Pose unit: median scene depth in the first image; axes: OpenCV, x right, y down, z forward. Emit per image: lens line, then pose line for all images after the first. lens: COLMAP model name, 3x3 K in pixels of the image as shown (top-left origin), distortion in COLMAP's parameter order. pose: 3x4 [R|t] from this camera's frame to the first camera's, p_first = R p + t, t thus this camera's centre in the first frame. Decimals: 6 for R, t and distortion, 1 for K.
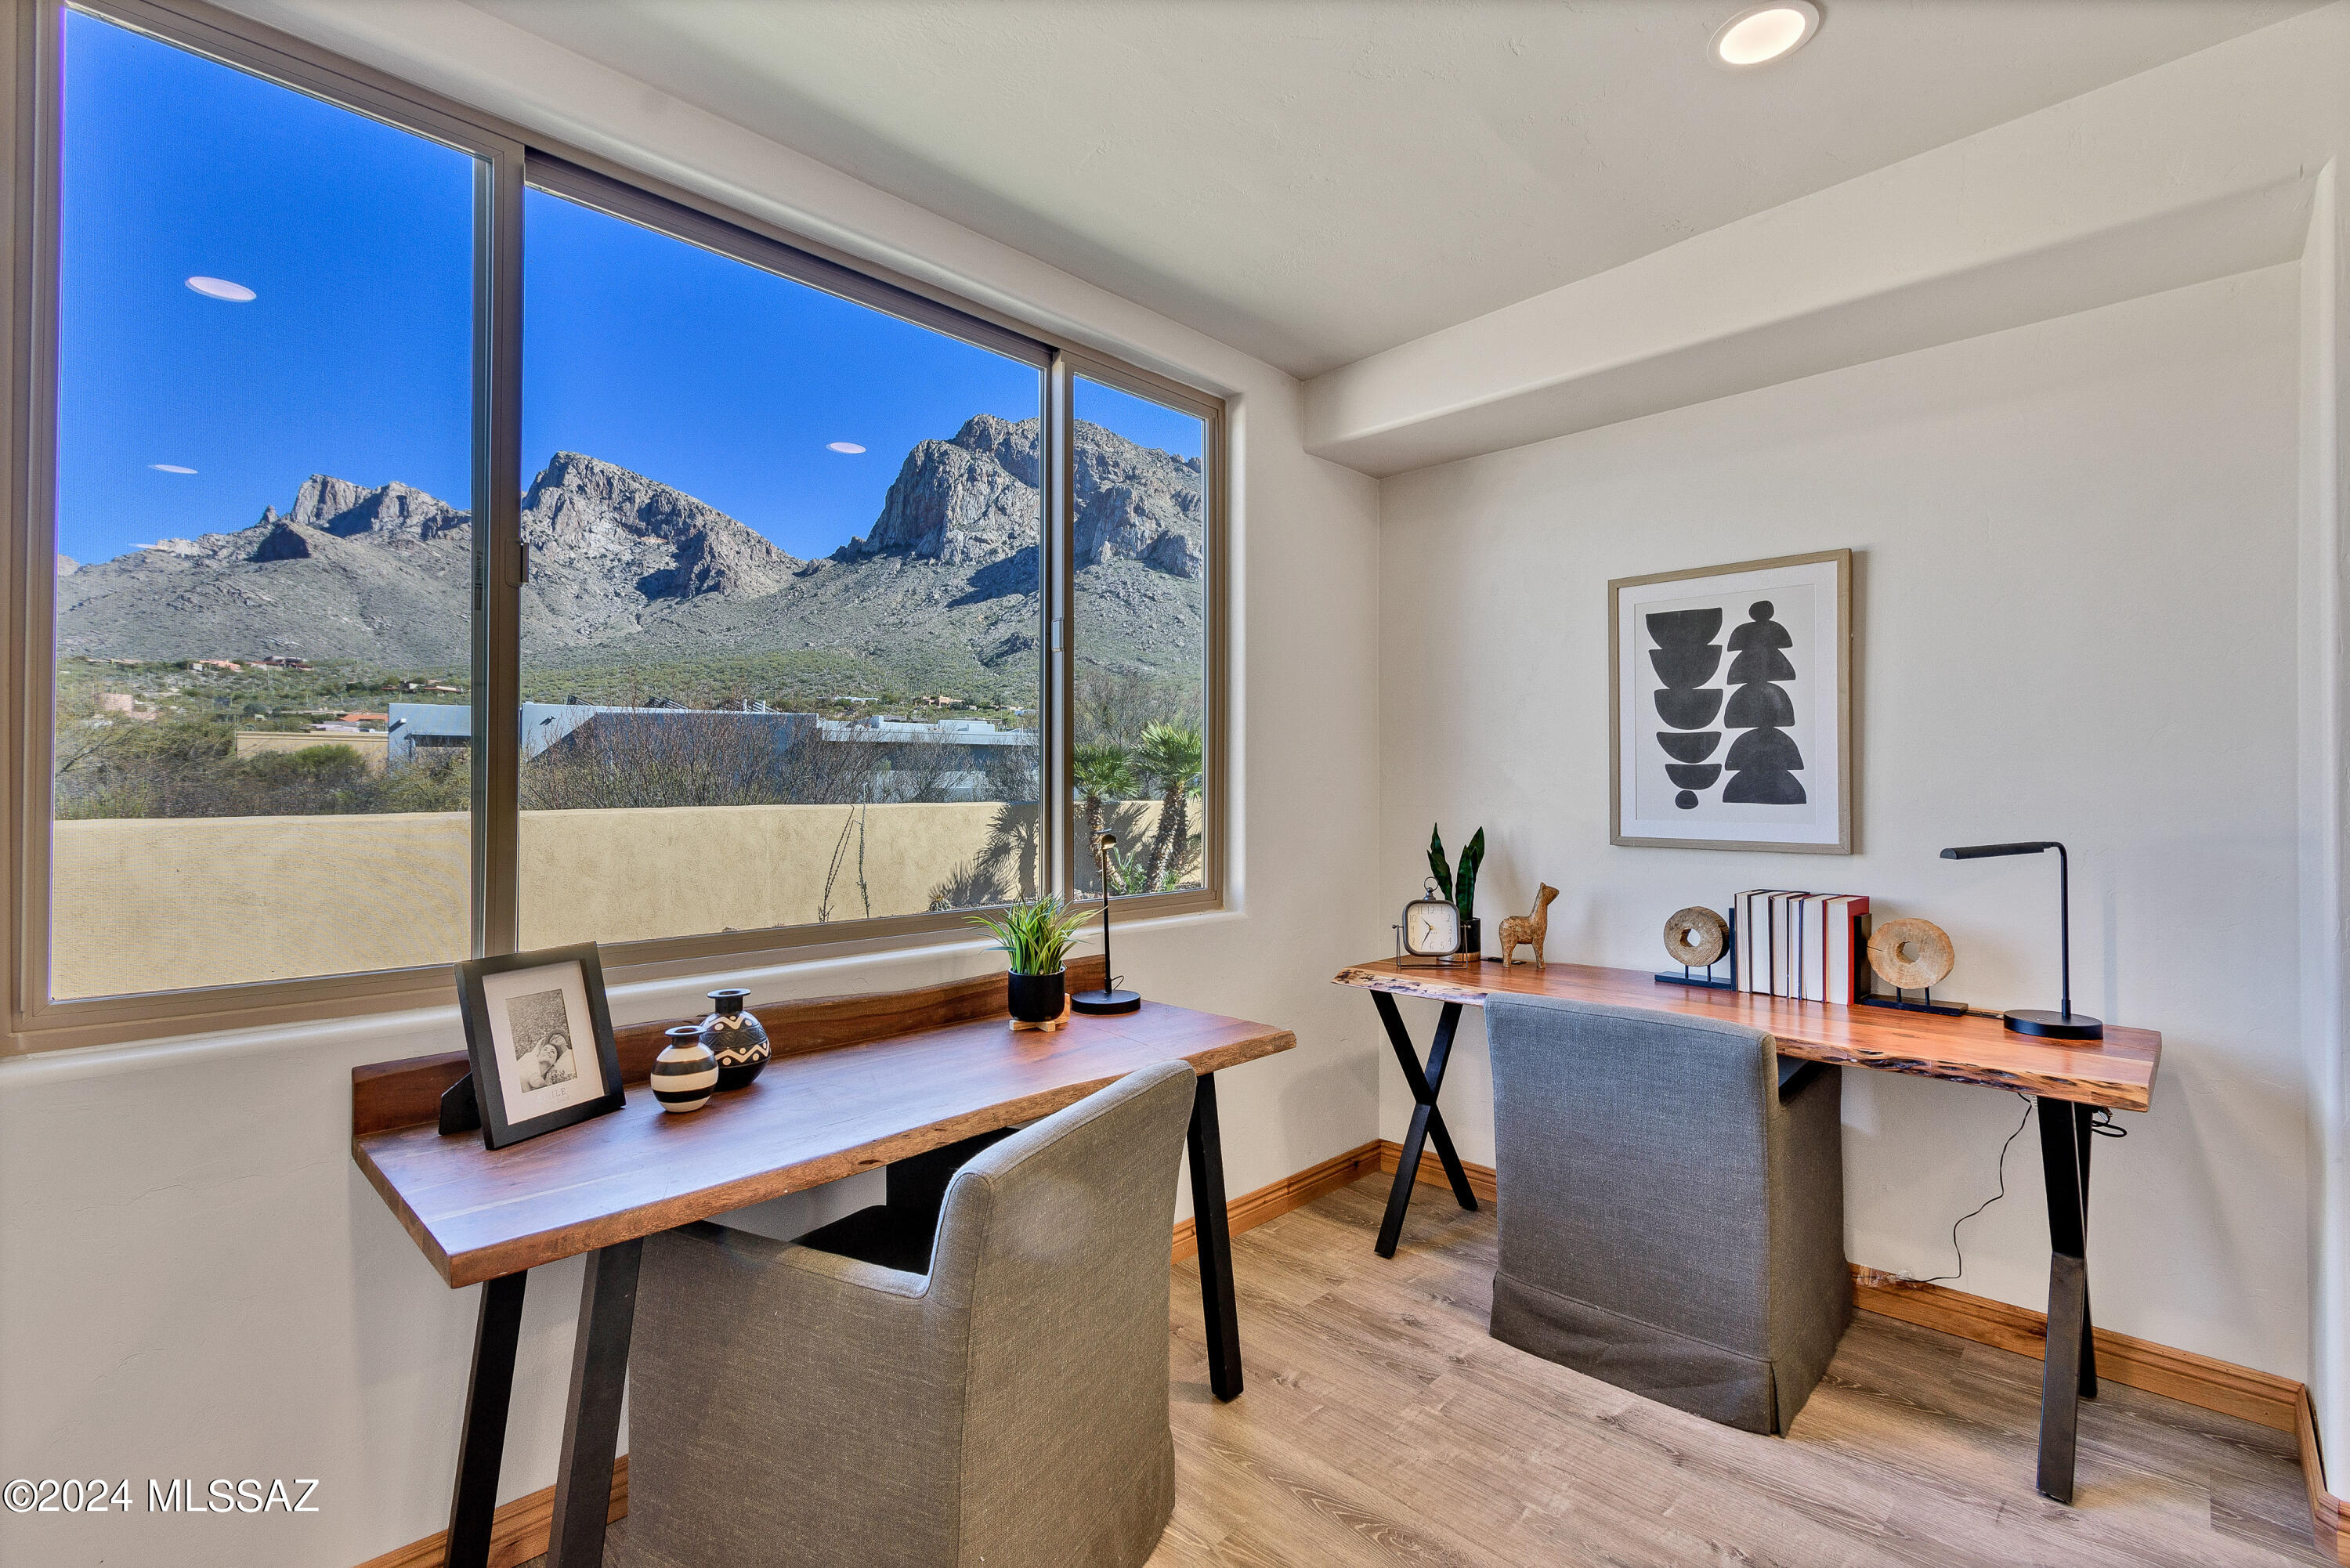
lens RADIAL K [[1060.9, 0, 1227.0], [0, 1060.9, 777.5], [0, 0, 1]] dist [0.000426, -0.001528]
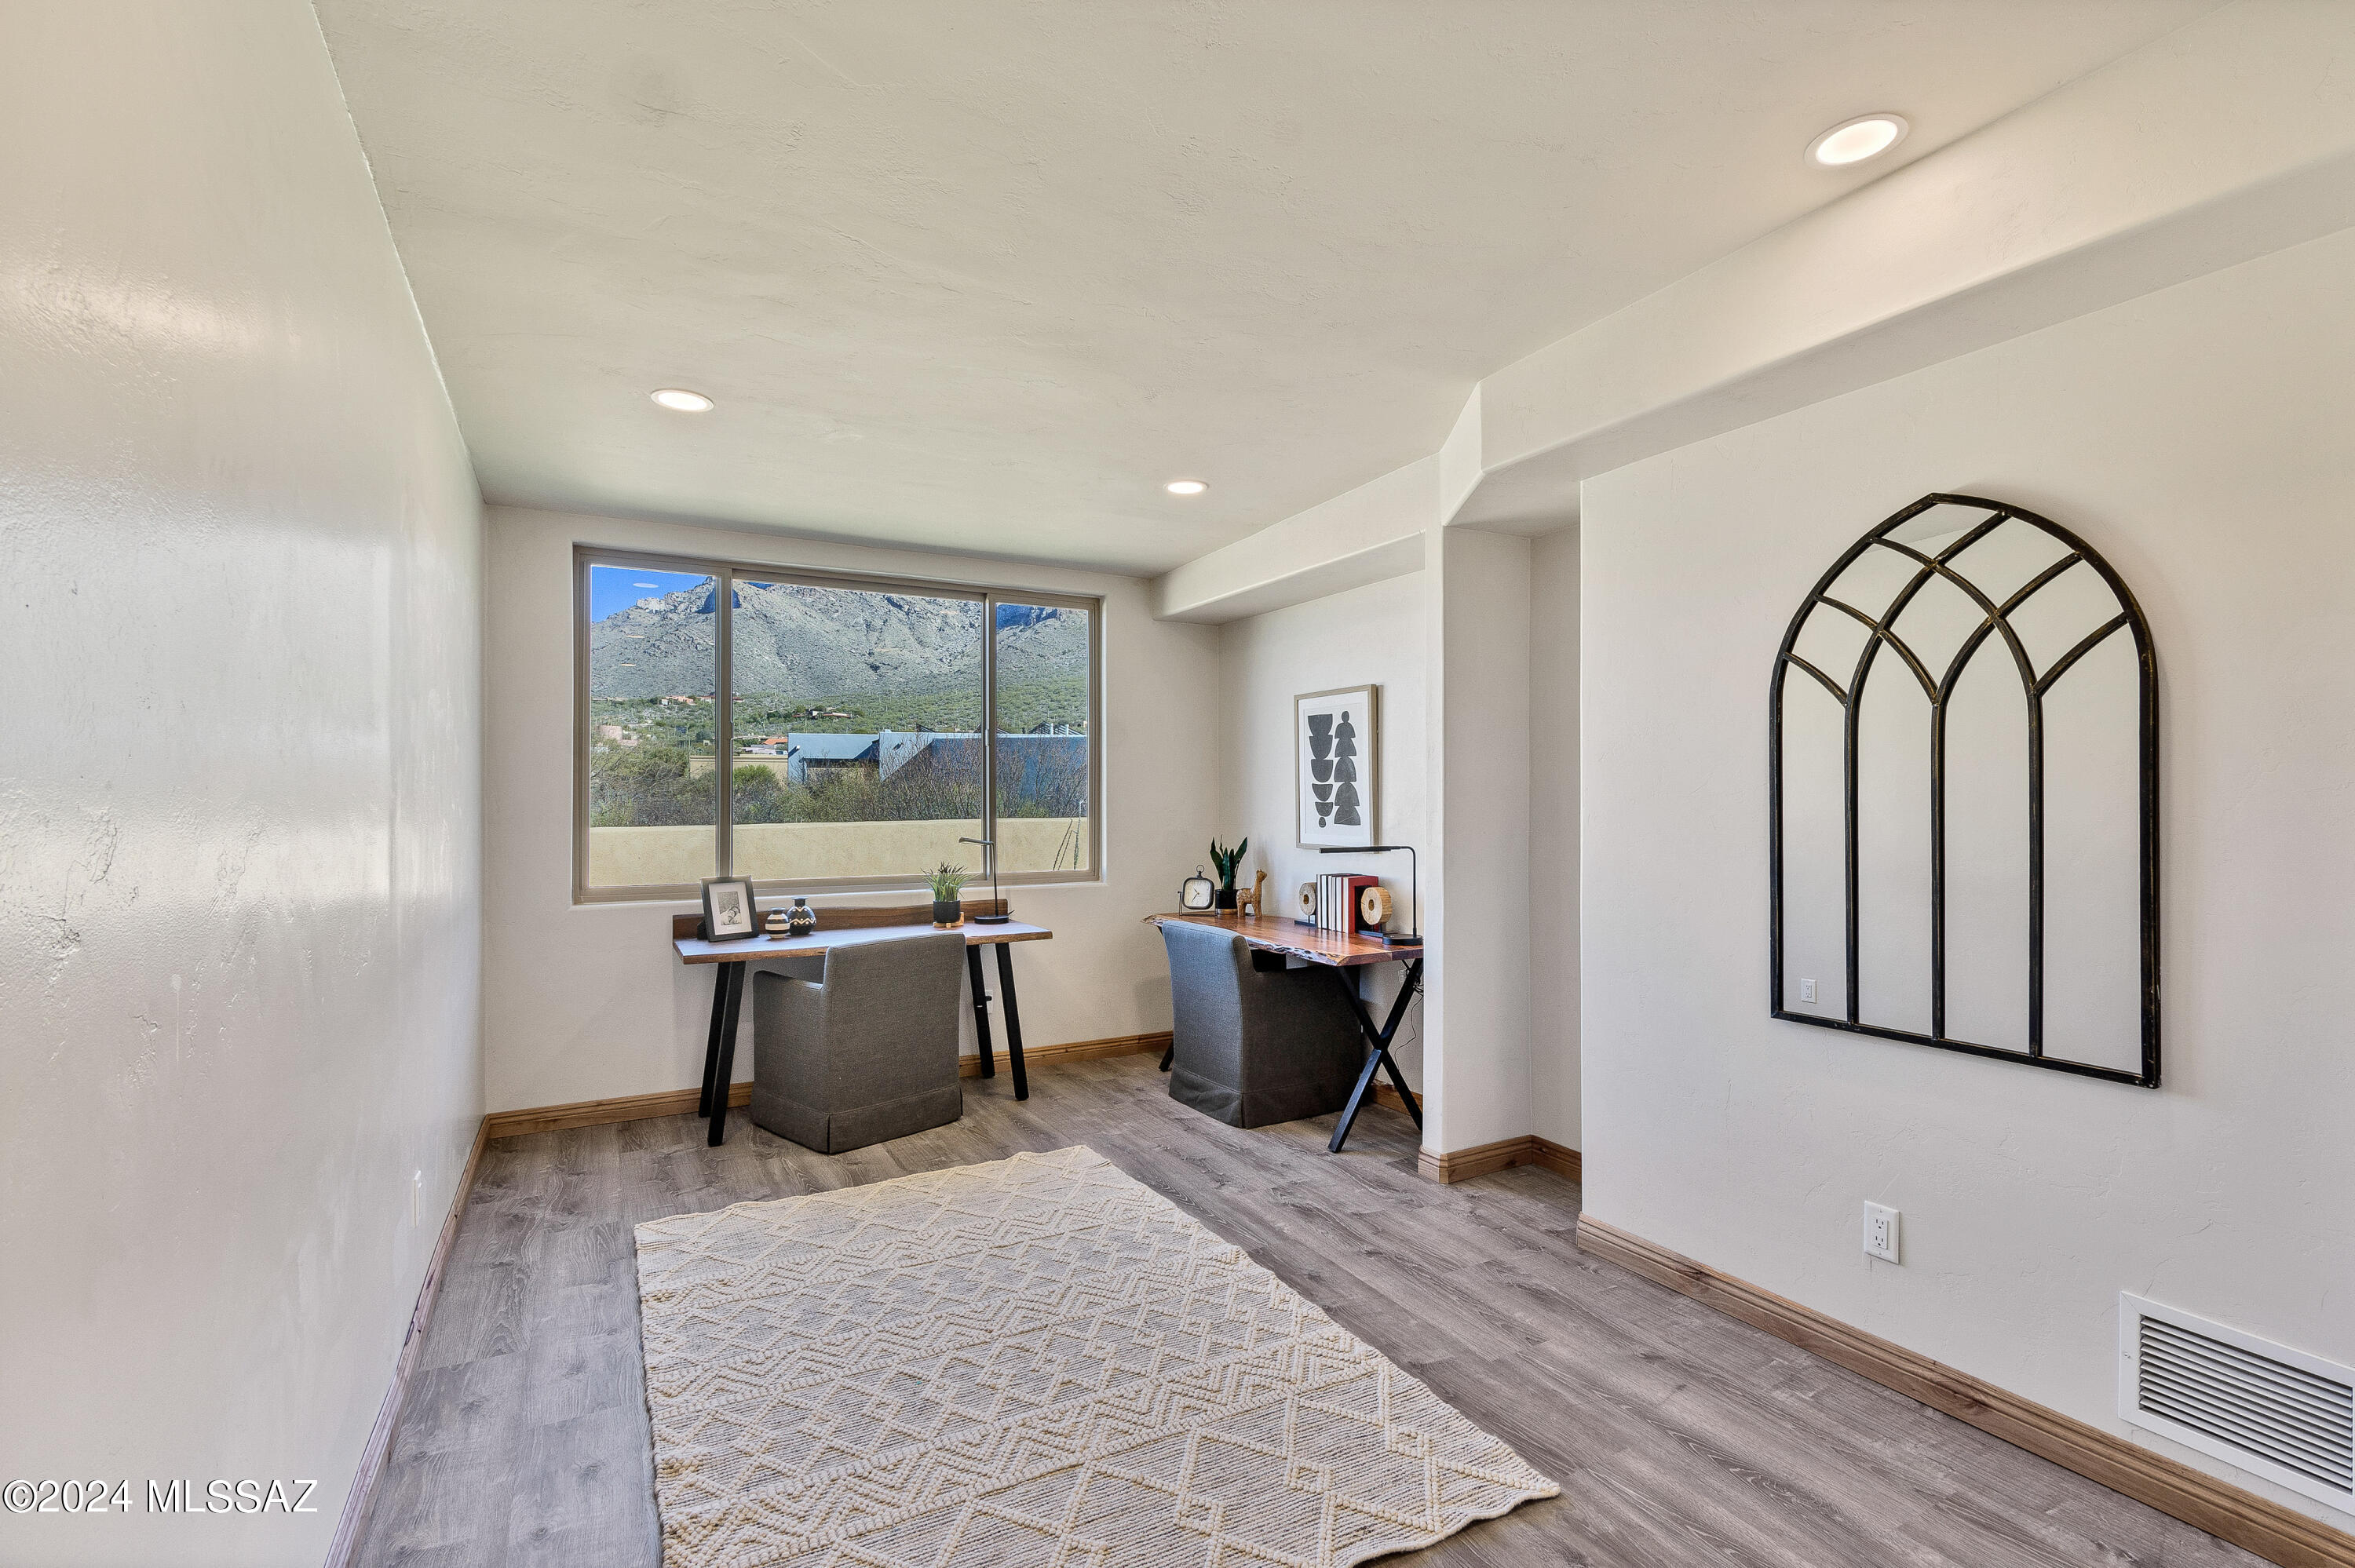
lens RADIAL K [[1063.1, 0, 1232.7], [0, 1063.1, 796.6], [0, 0, 1]] dist [0.000426, -0.001528]
pose [[0.960876, -0.002108, -0.276969, 0.817713], [0.004046, 0.999971, 0.006425, -0.035135], [0.276948, -0.007295, 0.960857, -0.769411]]
